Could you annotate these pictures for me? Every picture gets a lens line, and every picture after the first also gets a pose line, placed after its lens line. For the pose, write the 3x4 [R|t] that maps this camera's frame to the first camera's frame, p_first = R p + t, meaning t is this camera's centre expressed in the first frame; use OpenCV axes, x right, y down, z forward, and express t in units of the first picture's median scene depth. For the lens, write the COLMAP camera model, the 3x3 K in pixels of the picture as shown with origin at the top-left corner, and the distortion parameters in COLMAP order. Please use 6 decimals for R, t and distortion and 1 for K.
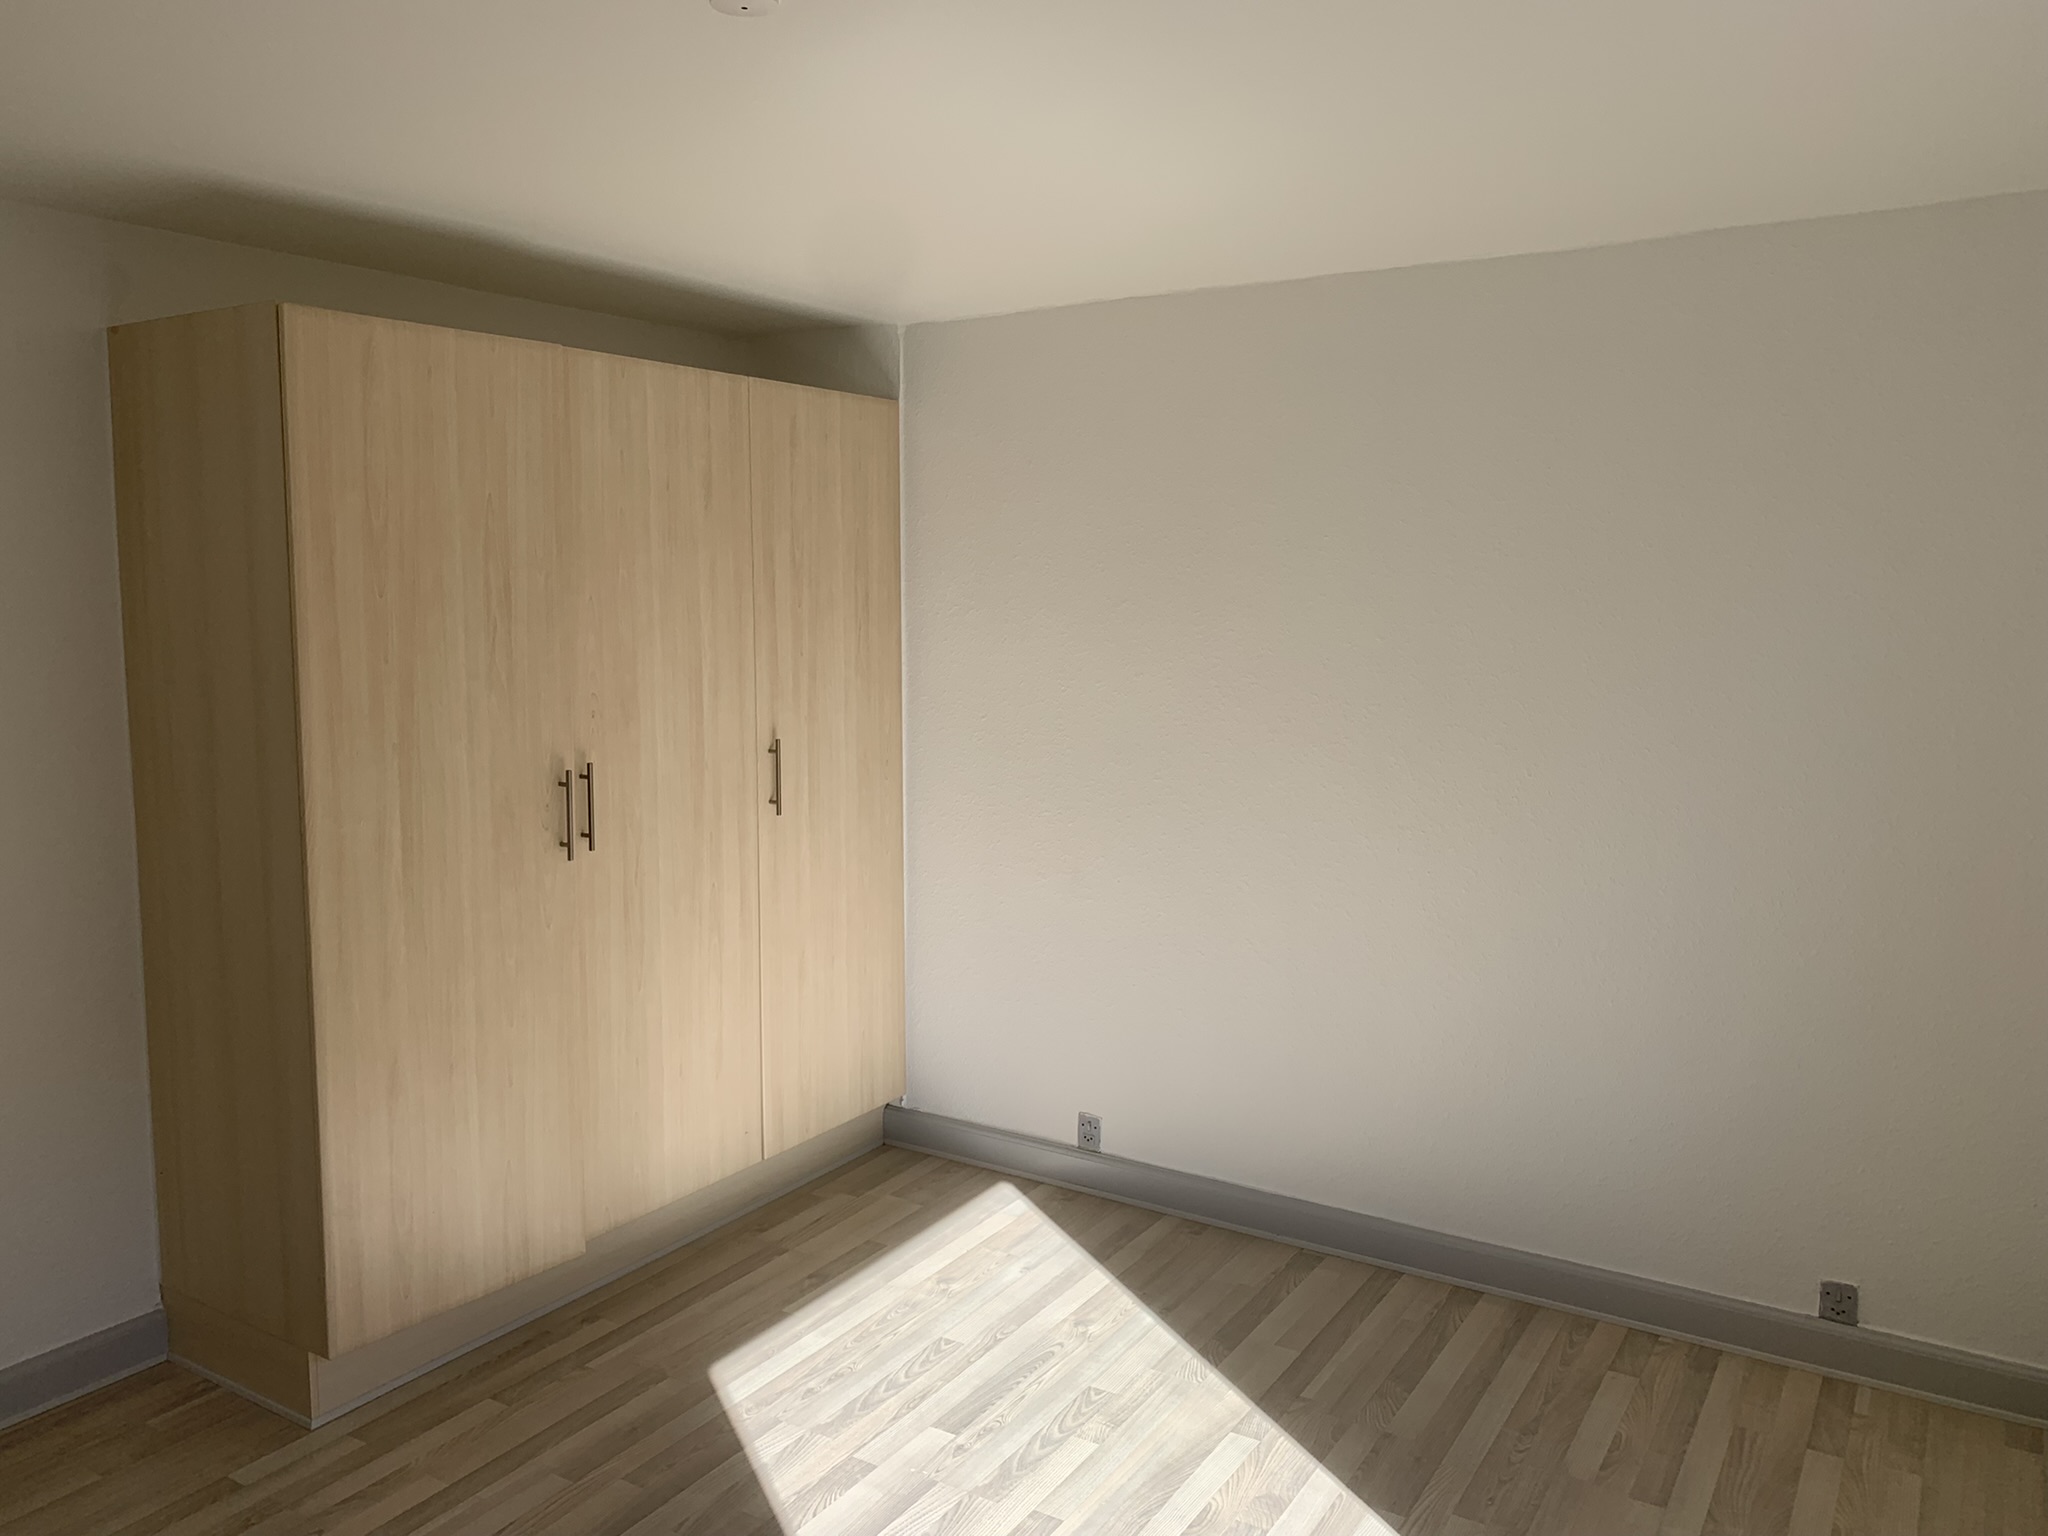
lens RADIAL K [[1571.9, 0, 1010.1], [0, 1571.9, 775.9], [0, 0, 1]] dist [-0.007809, 0.015493]
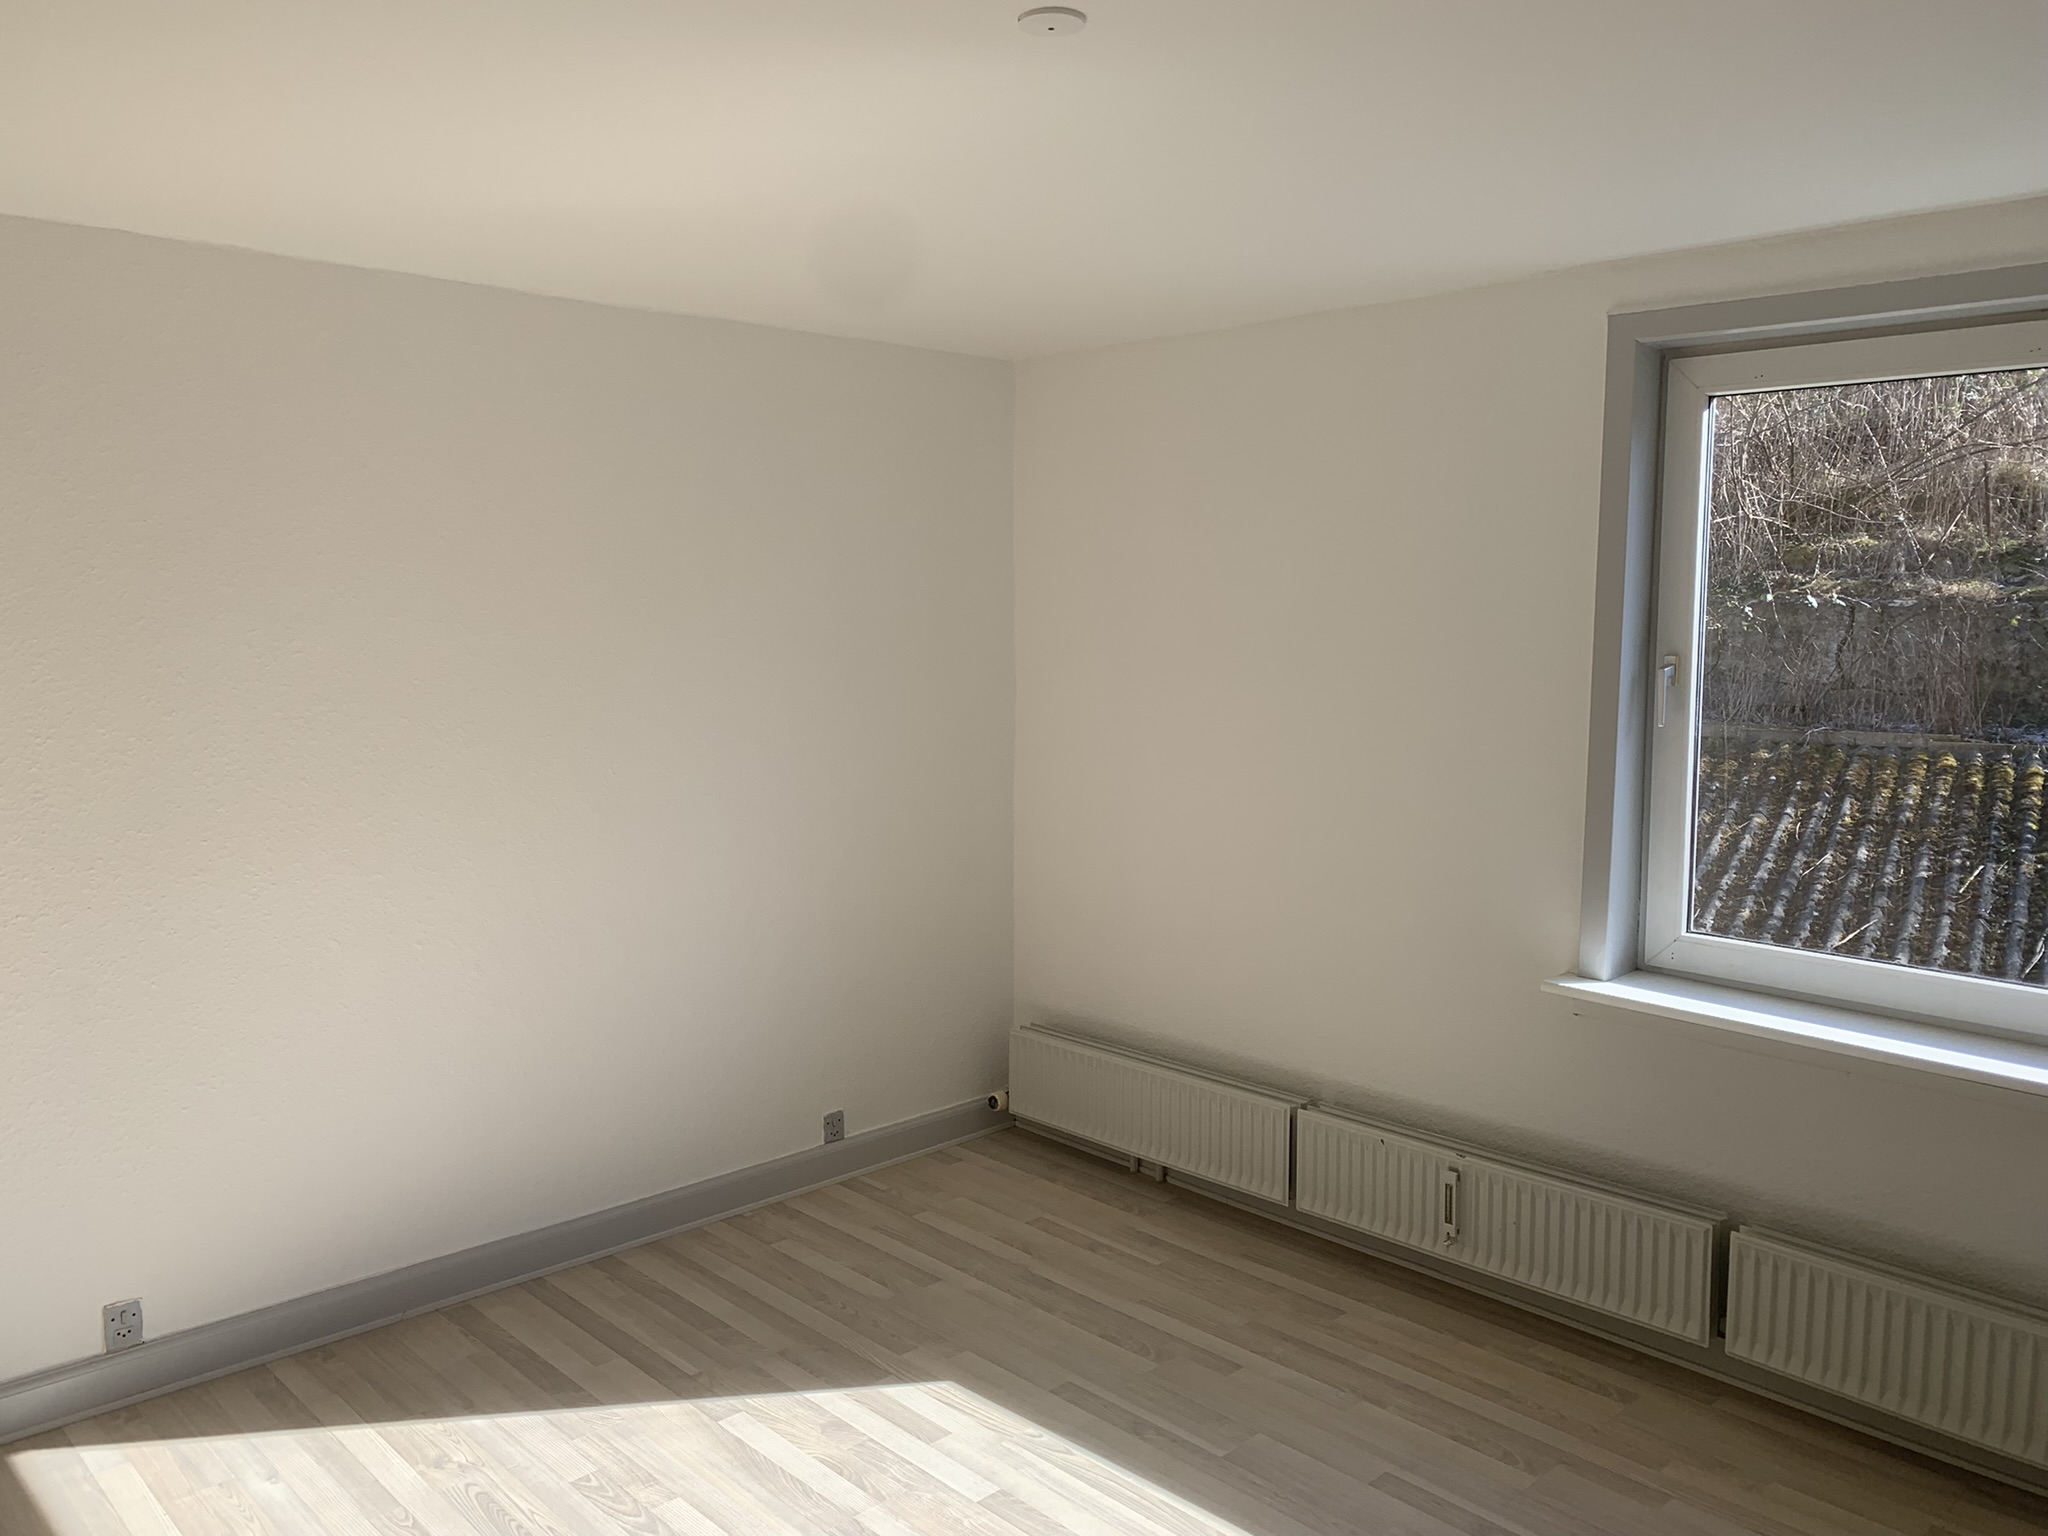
lens RADIAL K [[1571.9, 0, 1023.6], [0, 1571.9, 761.5], [0, 0, 1]] dist [-0.007809, 0.015493]
pose [[0.238875, -0.103355, 0.965534, -0.601093], [0.120742, 0.989764, 0.076077, -0.051071], [-0.963514, 0.098408, 0.248910, 0.401580]]
